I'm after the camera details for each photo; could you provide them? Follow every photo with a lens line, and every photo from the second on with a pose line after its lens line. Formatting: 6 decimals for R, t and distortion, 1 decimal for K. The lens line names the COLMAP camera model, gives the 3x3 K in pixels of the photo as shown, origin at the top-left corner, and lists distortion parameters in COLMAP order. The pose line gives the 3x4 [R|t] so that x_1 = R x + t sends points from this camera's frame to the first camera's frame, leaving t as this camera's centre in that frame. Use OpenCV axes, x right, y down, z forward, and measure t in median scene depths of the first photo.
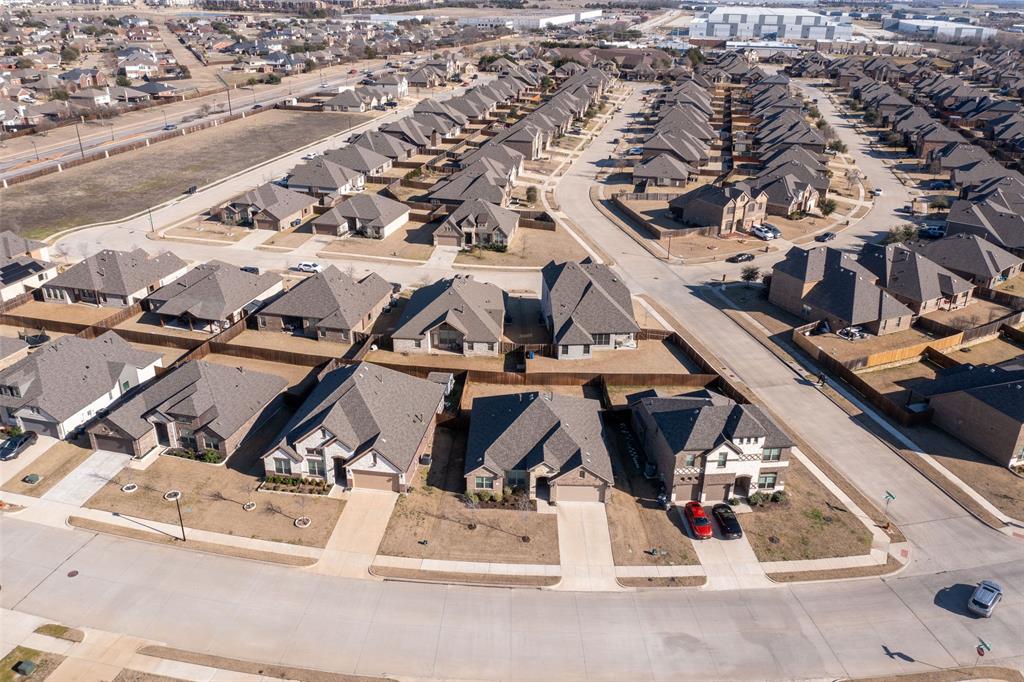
lens RADIAL K [[797.3, 0, 508.5], [0, 797.3, 338.0], [0, 0, 1]] dist [-0.024297, 0.015212]
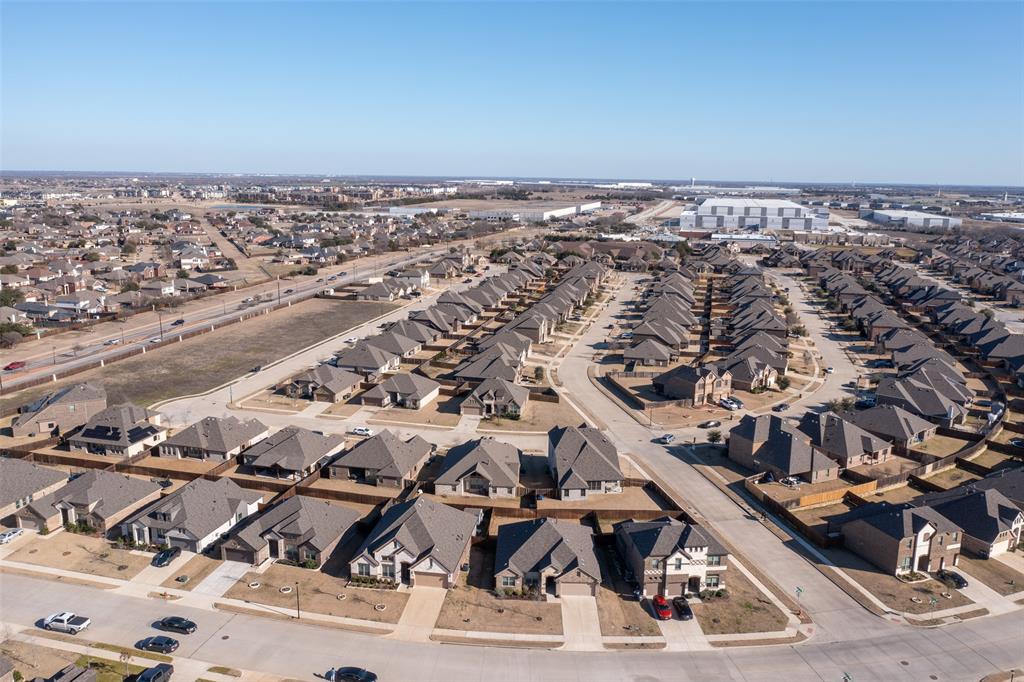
lens RADIAL K [[797.3, 0, 506.2], [0, 797.3, 345.9], [0, 0, 1]] dist [-0.024297, 0.015212]
pose [[0.999953, -0.000643, -0.009704, -0.014543], [-0.001358, 0.978799, -0.204818, 0.043861], [0.009630, 0.204821, 0.978752, -0.311370]]
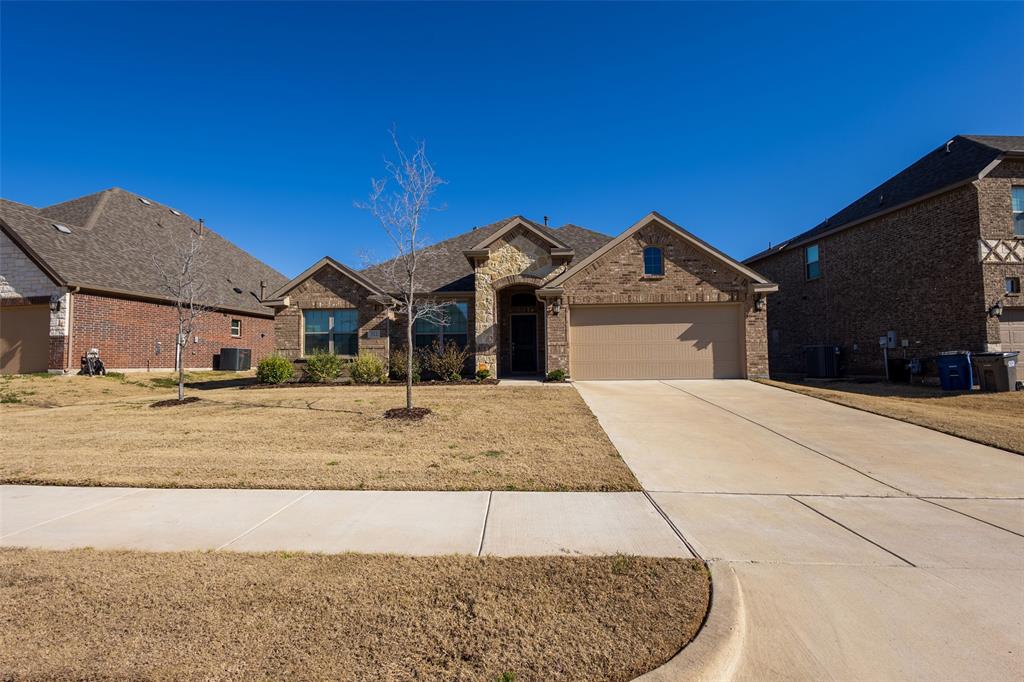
lens RADIAL K [[469.7, 0, 513.5], [0, 469.7, 339.7], [0, 0, 1]] dist [0.008960, 0.000133]
pose [[0.999249, -0.023690, -0.030651, 0.031629], [0.007408, 0.893476, -0.449049, 0.184568], [0.038024, 0.448485, 0.892981, 0.584207]]
